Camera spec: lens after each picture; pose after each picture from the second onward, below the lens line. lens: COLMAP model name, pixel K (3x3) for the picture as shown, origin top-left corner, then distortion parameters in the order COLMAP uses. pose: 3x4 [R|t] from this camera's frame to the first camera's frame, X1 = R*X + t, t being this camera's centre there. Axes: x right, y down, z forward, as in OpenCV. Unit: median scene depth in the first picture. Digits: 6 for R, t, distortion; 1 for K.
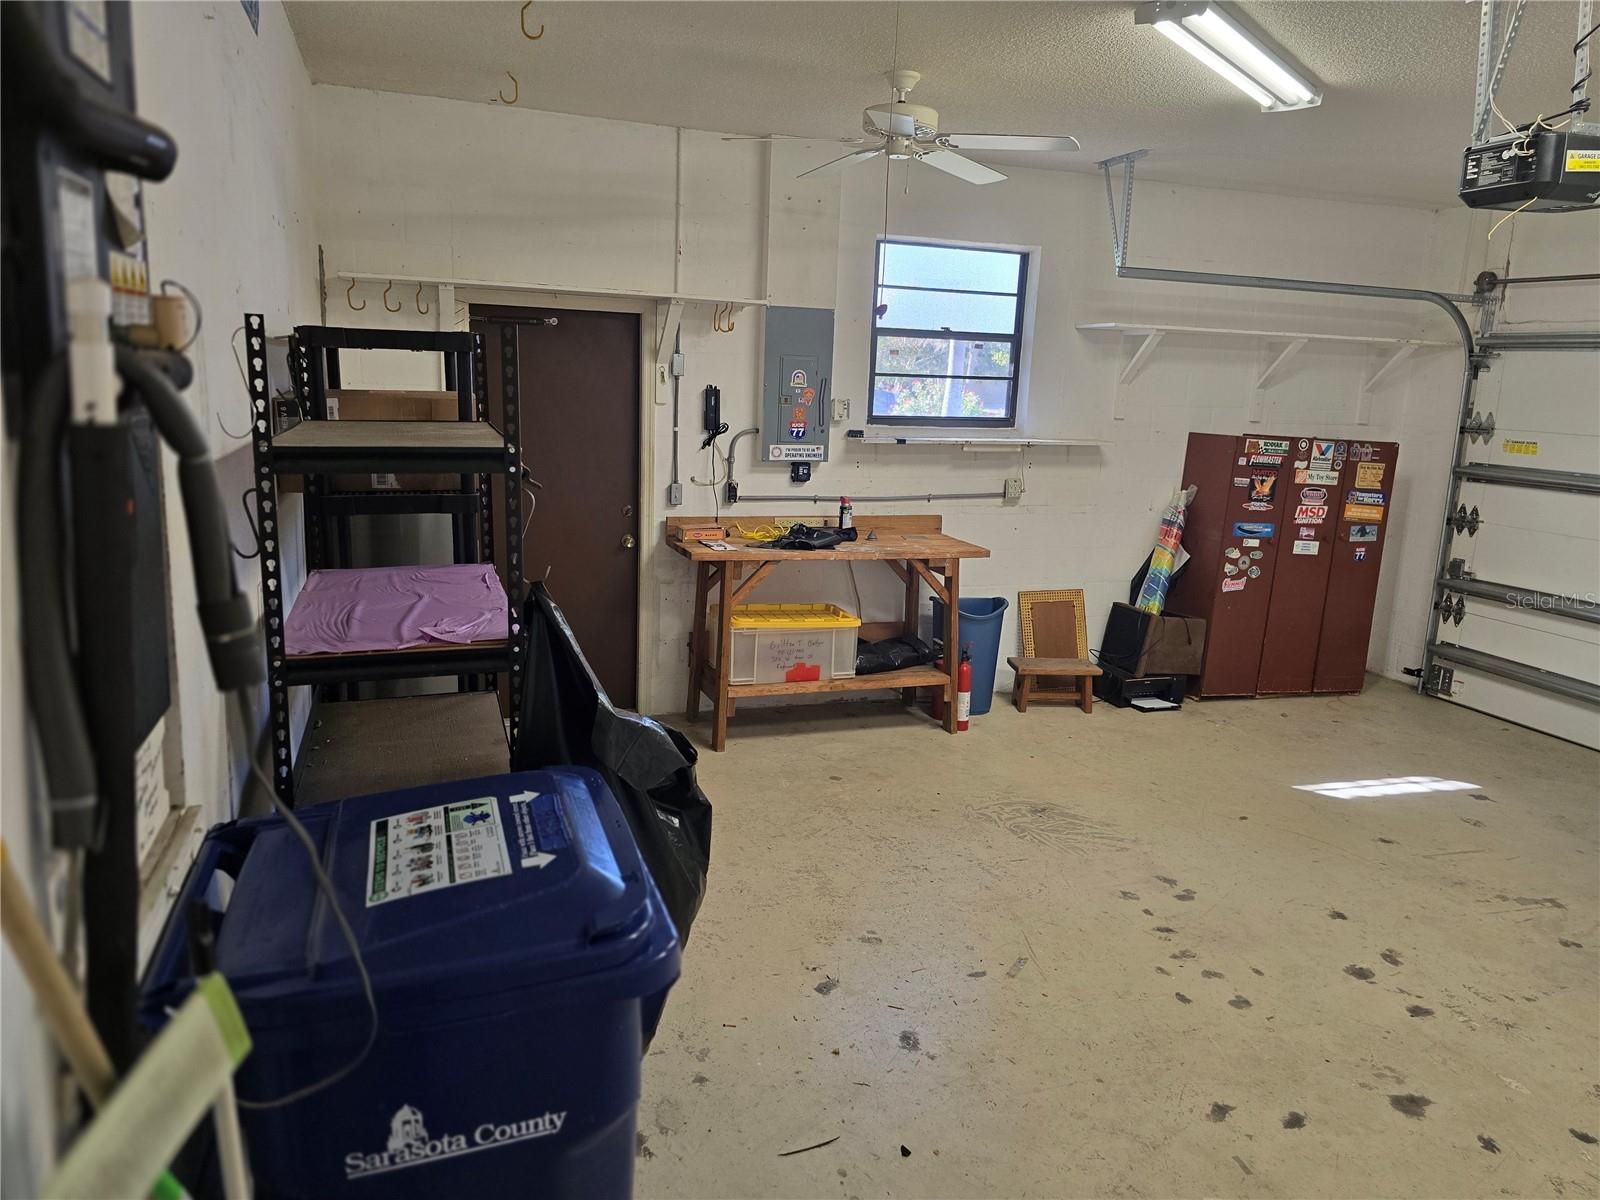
lens RADIAL K [[1073.6, 0, 781.3], [0, 1073.6, 575.6], [0, 0, 1]] dist [0.061521, -0.062917]
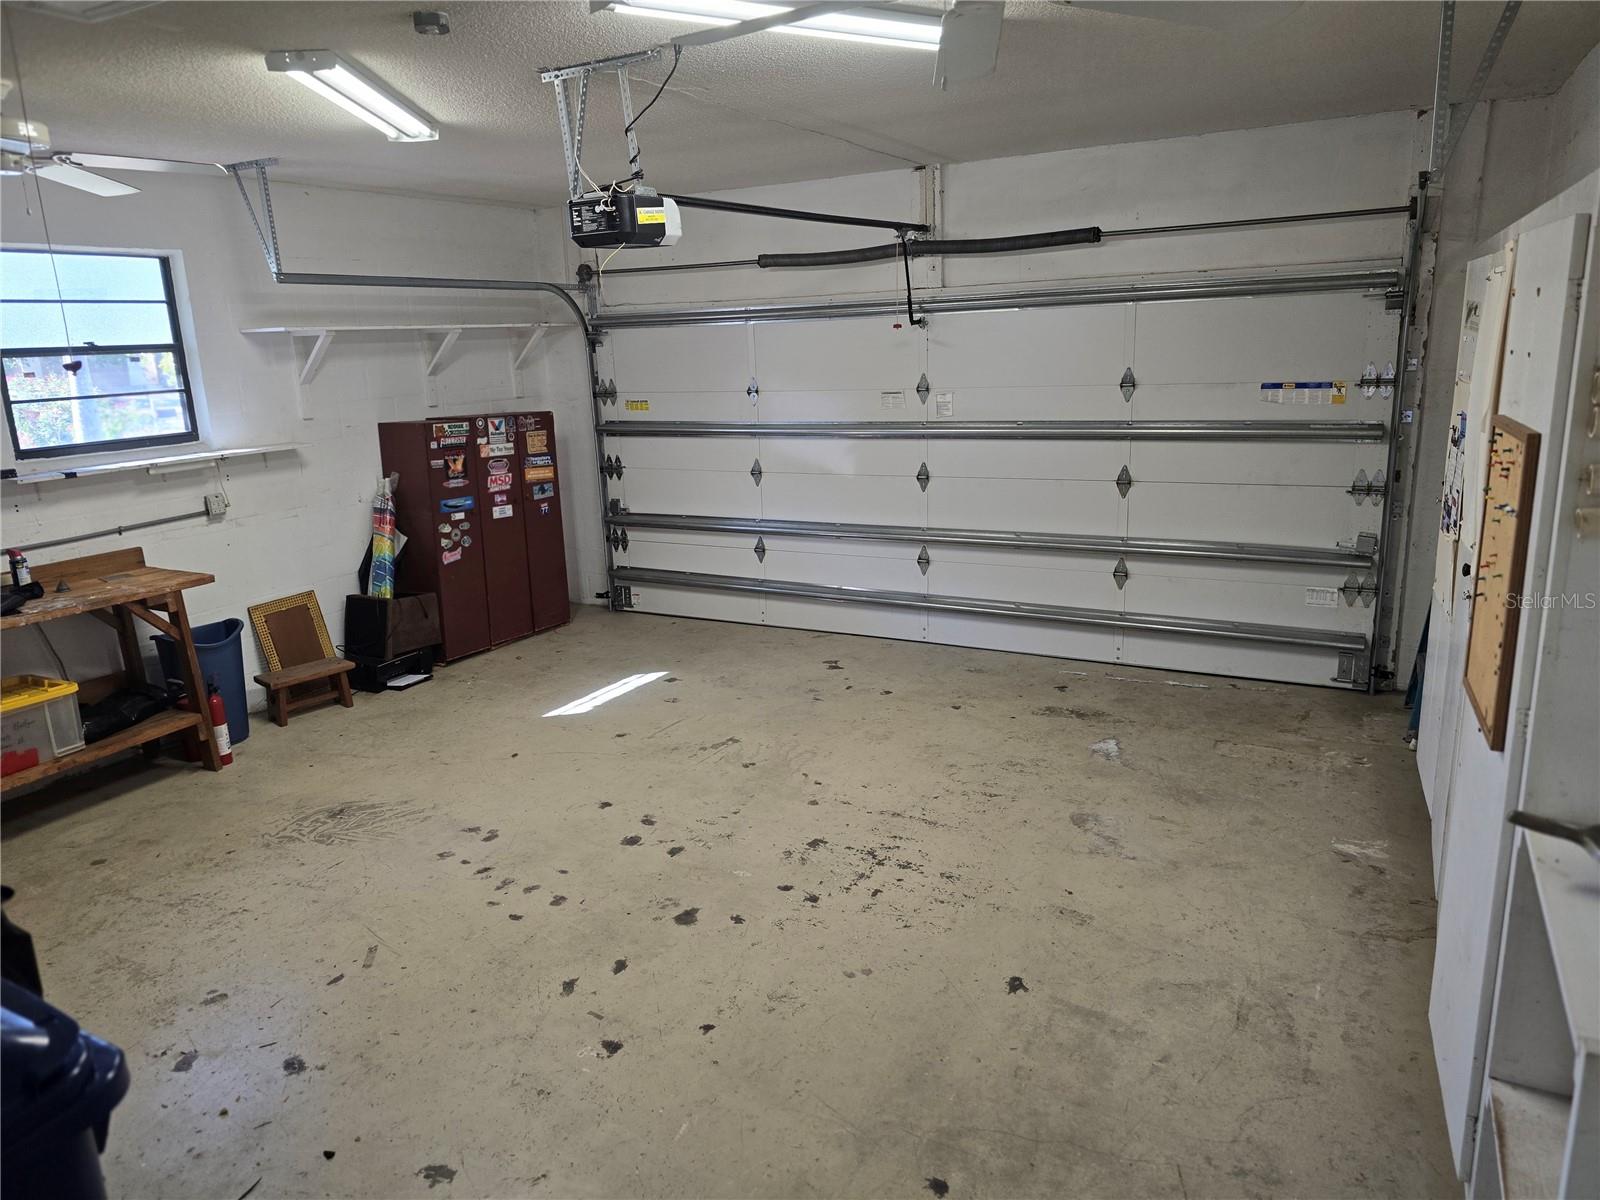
lens RADIAL K [[1070.2, 0, 800.0], [0, 1070.2, 600.0], [0, 0, 1]] dist [-0.002957, -0.000096]
pose [[0.723161, -0.231138, 0.650856, -0.048797], [0.194791, 0.972341, 0.128877, -0.021092], [-0.662642, 0.033582, 0.748183, -0.050951]]
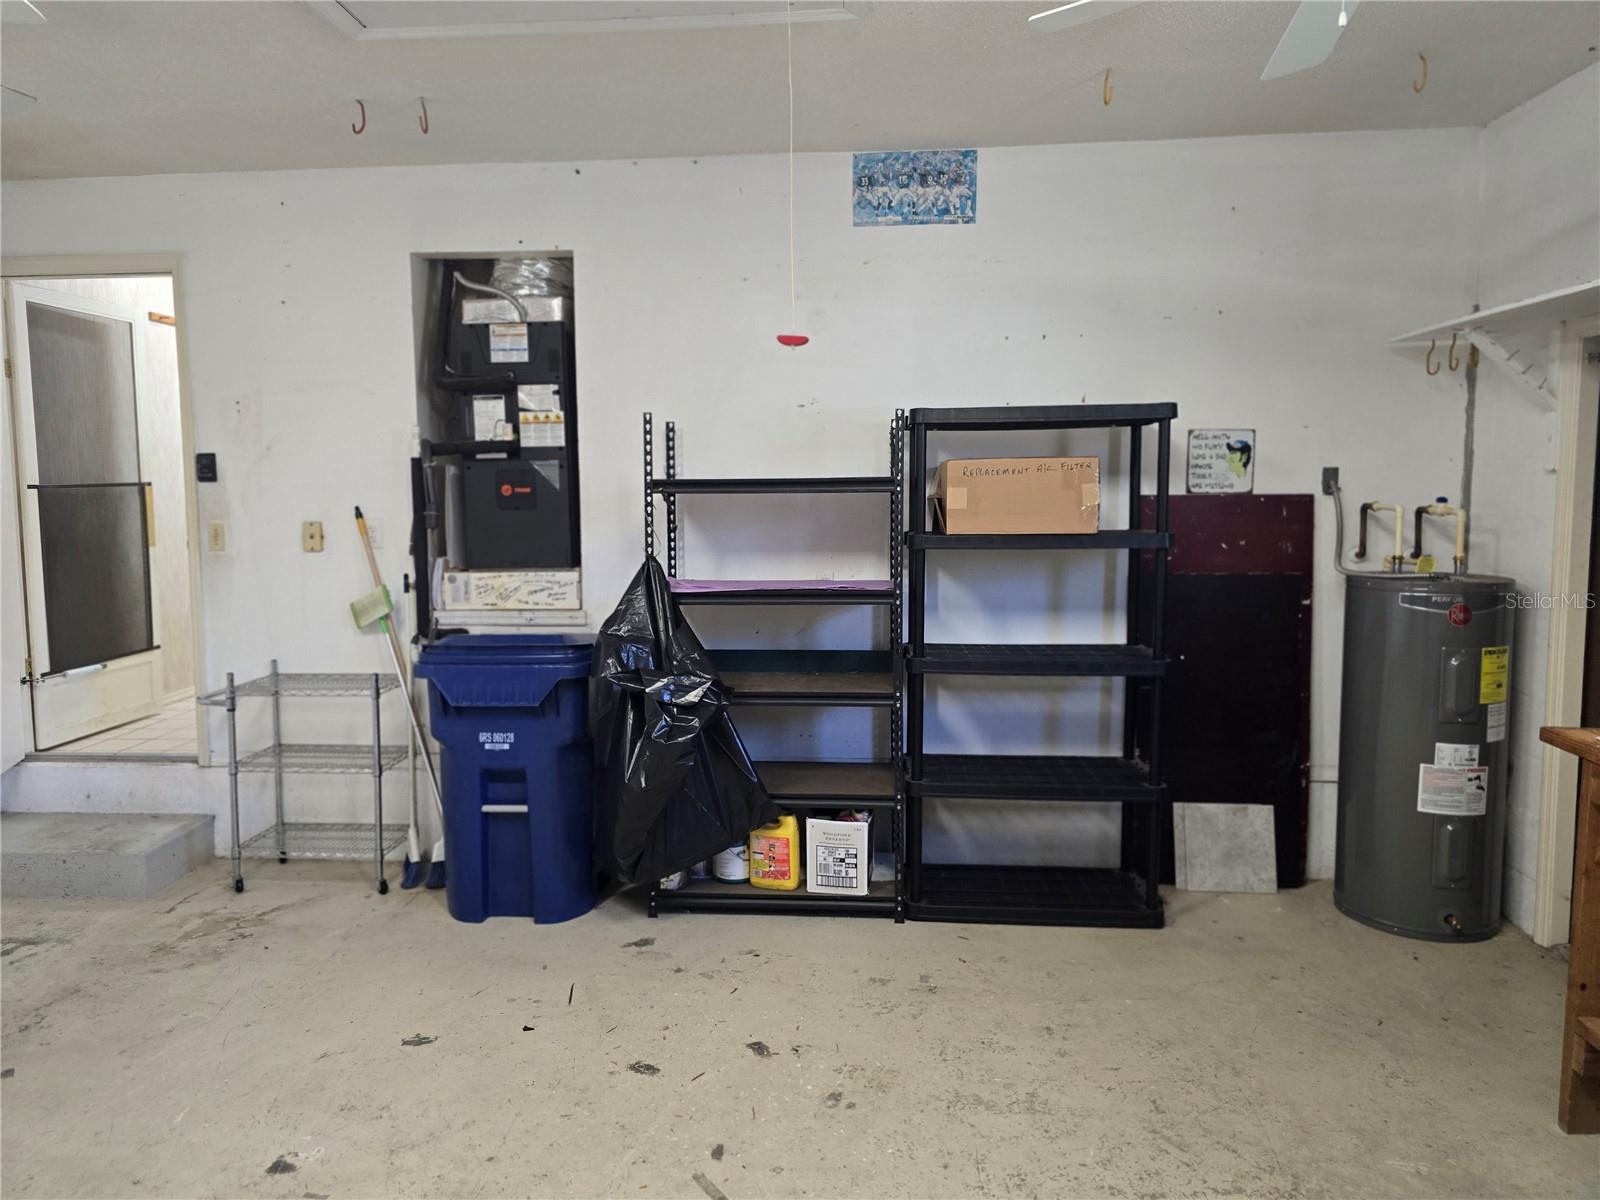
lens RADIAL K [[1073.6, 0, 781.3], [0, 1073.6, 575.6], [0, 0, 1]] dist [0.061521, -0.062917]
pose [[-0.390239, 0.035174, -0.920042, 0.509591], [-0.183421, 0.976270, 0.115122, -0.079302], [0.902259, 0.213680, -0.374527, 0.730425]]
